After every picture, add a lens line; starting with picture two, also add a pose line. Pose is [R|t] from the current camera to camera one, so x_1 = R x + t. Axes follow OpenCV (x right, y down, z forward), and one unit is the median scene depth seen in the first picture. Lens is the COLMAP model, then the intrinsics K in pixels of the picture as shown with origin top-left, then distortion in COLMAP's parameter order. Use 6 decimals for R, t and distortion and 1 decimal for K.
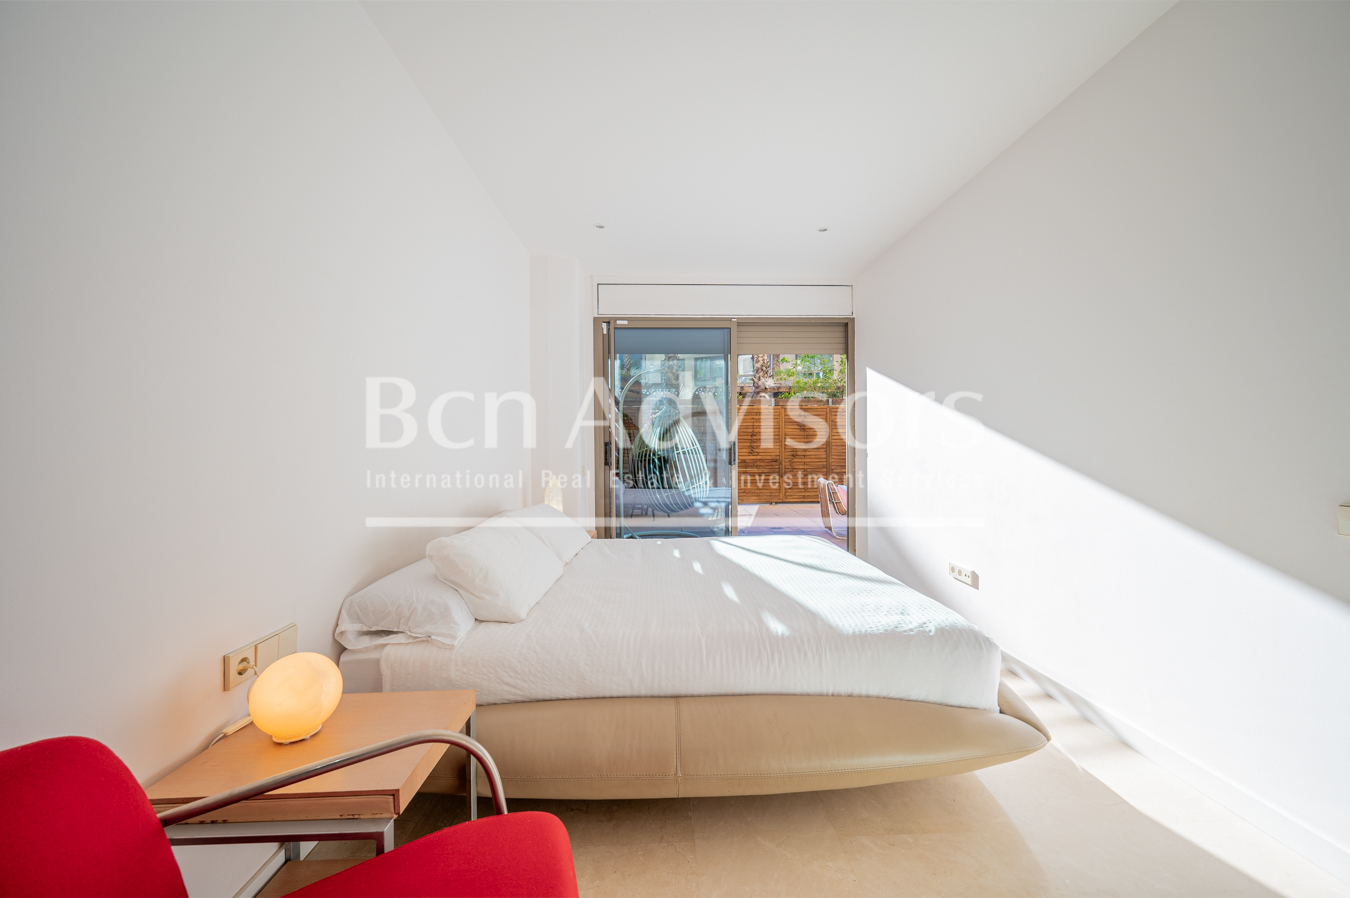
lens RADIAL K [[544.7, 0, 669.0], [0, 544.7, 455.0], [0, 0, 1]] dist [-0.000341, -0.000006]
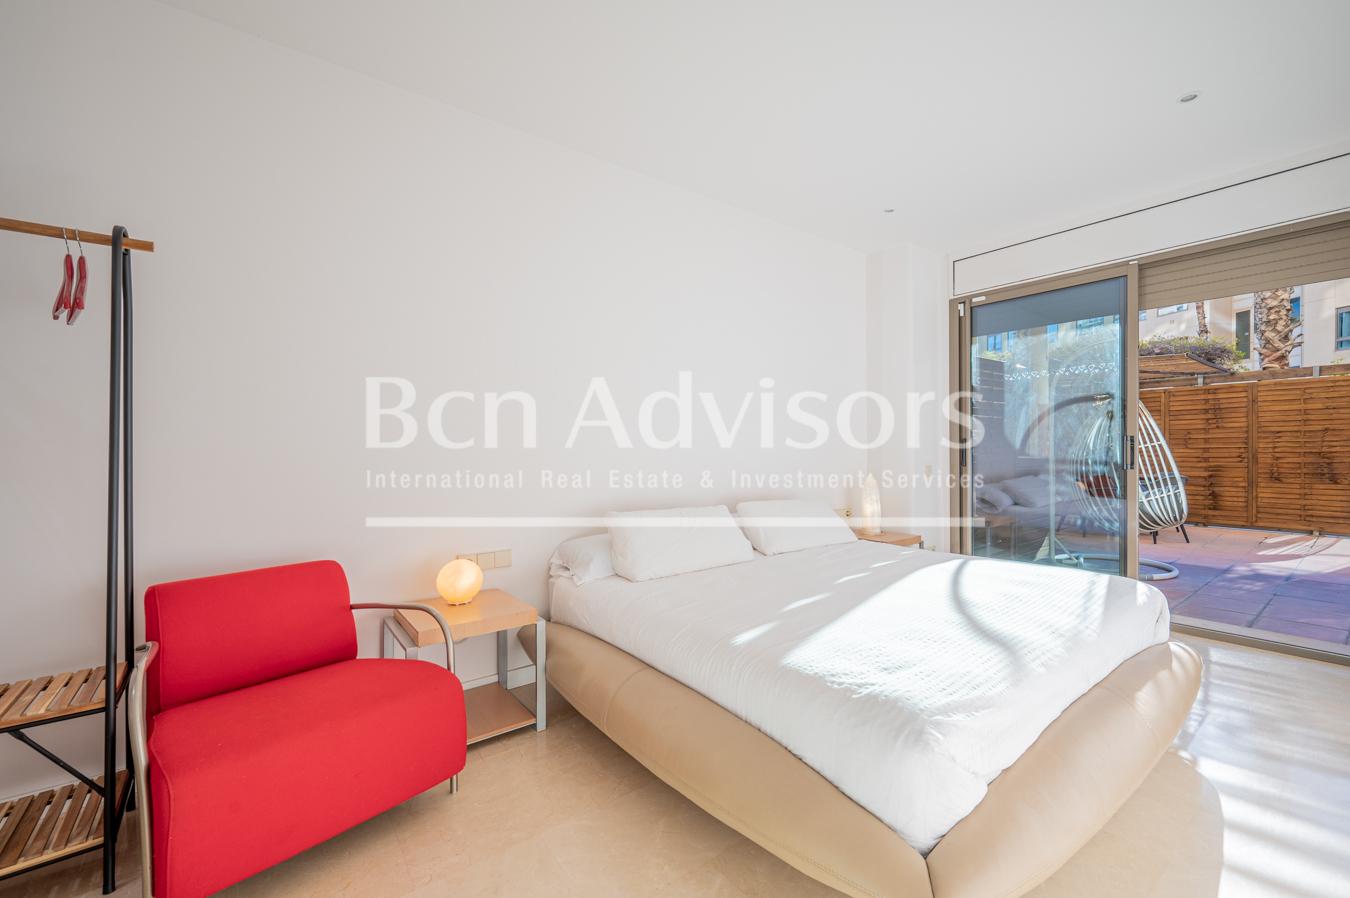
lens RADIAL K [[529.7, 0, 678.4], [0, 529.7, 453.8], [0, 0, 1]] dist [-0.001043, 0.000044]
pose [[0.617447, 0.010311, -0.786545, 0.786825], [-0.006875, 0.999947, 0.007712, -0.008067], [0.786583, 0.000646, 0.617485, 0.312925]]
